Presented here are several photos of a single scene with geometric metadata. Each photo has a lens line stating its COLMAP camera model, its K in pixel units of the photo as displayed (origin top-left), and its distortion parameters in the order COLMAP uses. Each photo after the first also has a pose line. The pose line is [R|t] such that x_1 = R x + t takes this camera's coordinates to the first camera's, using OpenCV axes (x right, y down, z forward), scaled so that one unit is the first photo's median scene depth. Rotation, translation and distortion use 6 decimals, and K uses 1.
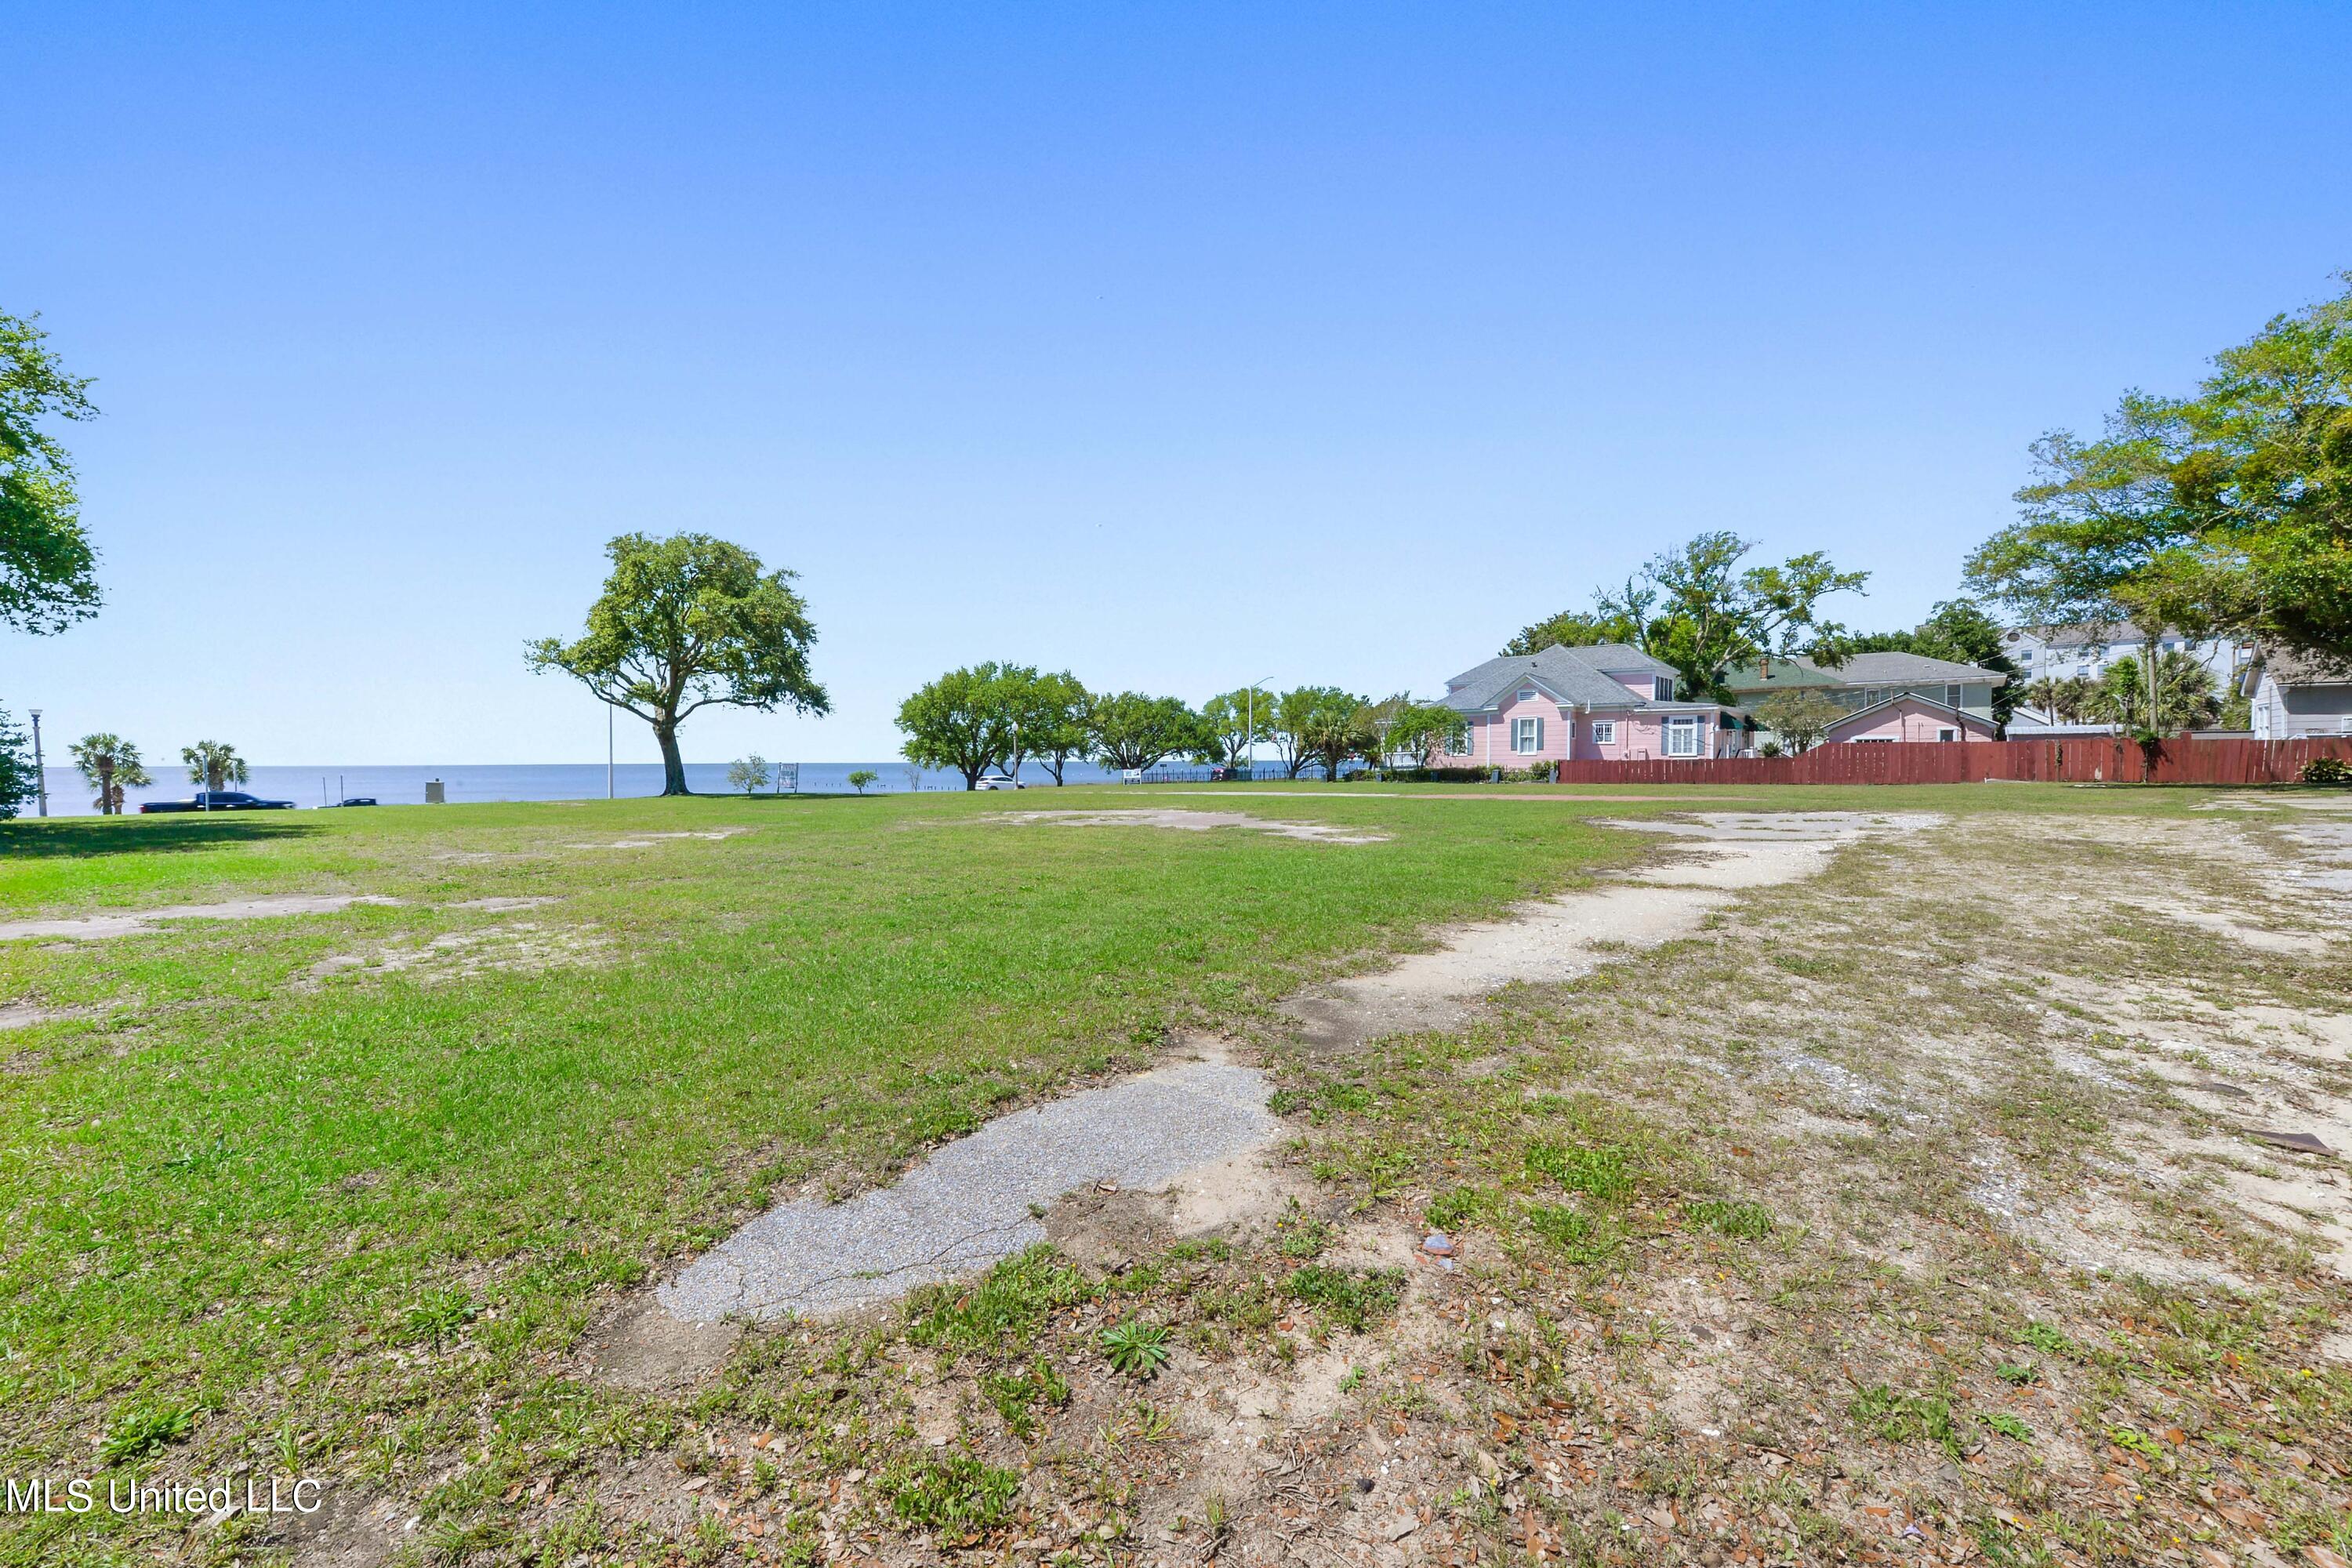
lens RADIAL K [[971.3, 0, 1161.9], [0, 971.3, 777.4], [0, 0, 1]] dist [-0.001496, -0.000397]
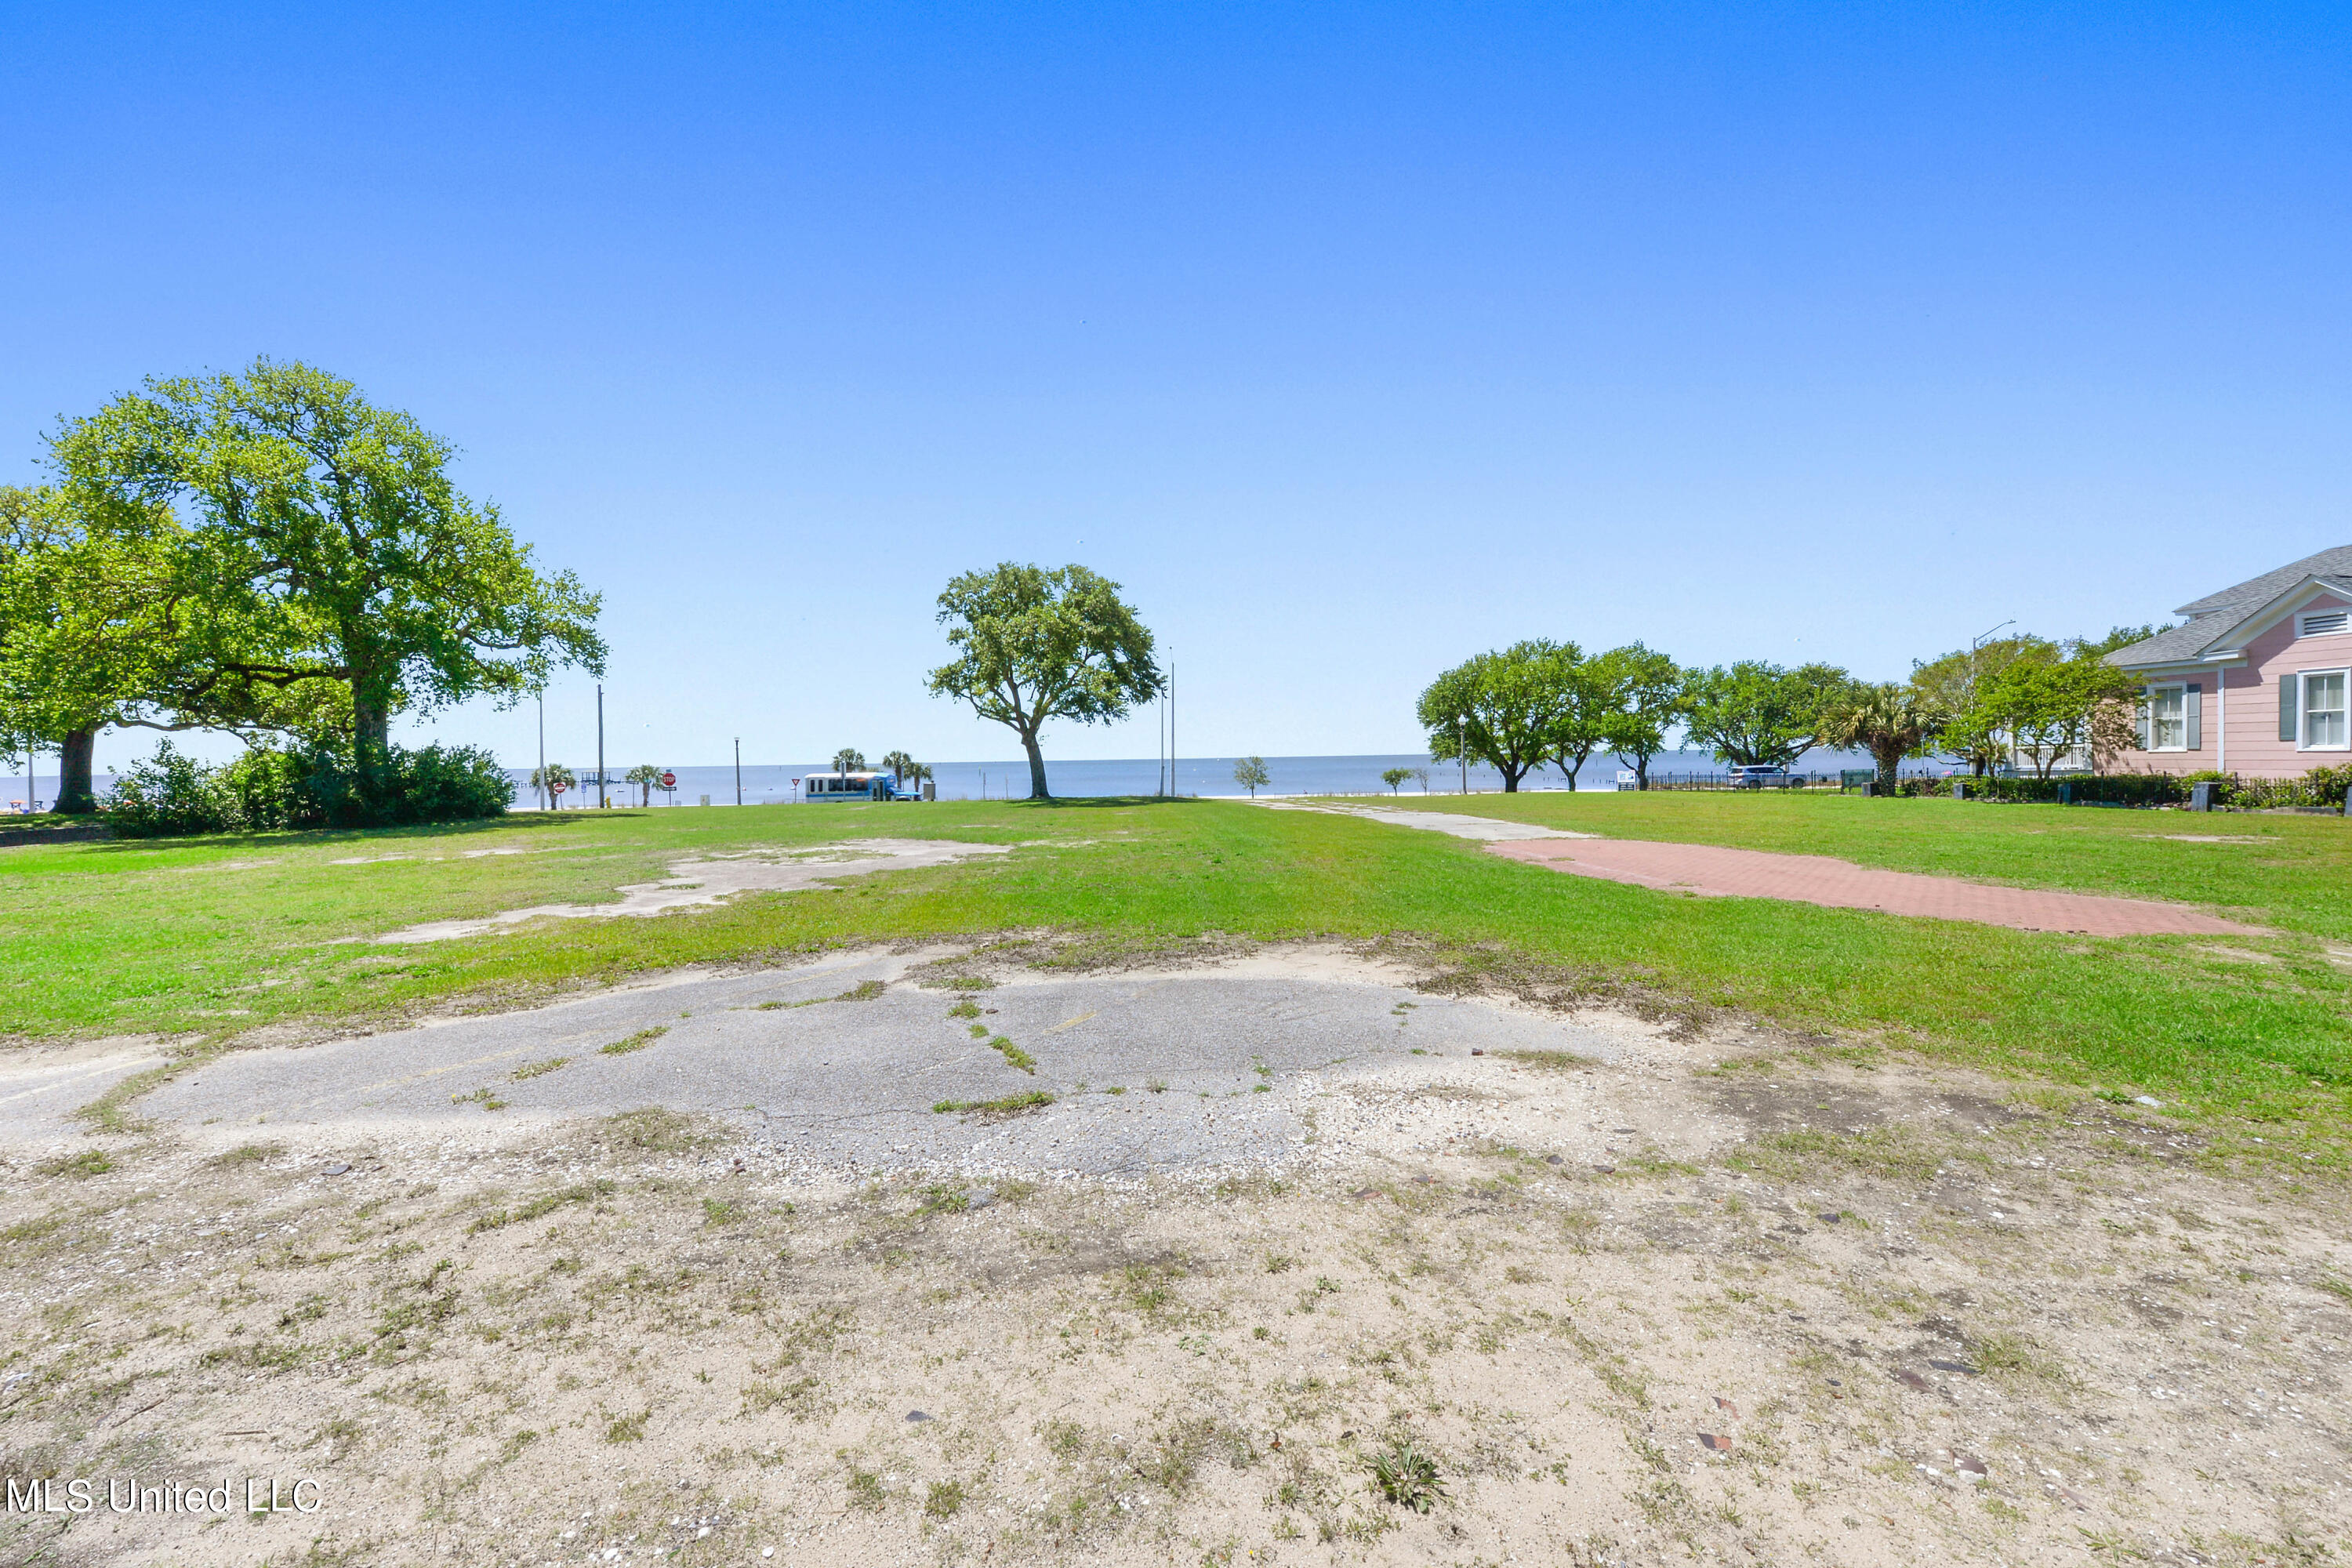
lens RADIAL K [[971.3, 0, 1176.7], [0, 971.3, 773.0], [0, 0, 1]] dist [-0.001496, -0.000397]
pose [[0.683931, 0.006318, -0.729520, 0.324091], [-0.000230, 0.999964, 0.008444, -0.015218], [0.729547, -0.005607, 0.683908, 0.266508]]
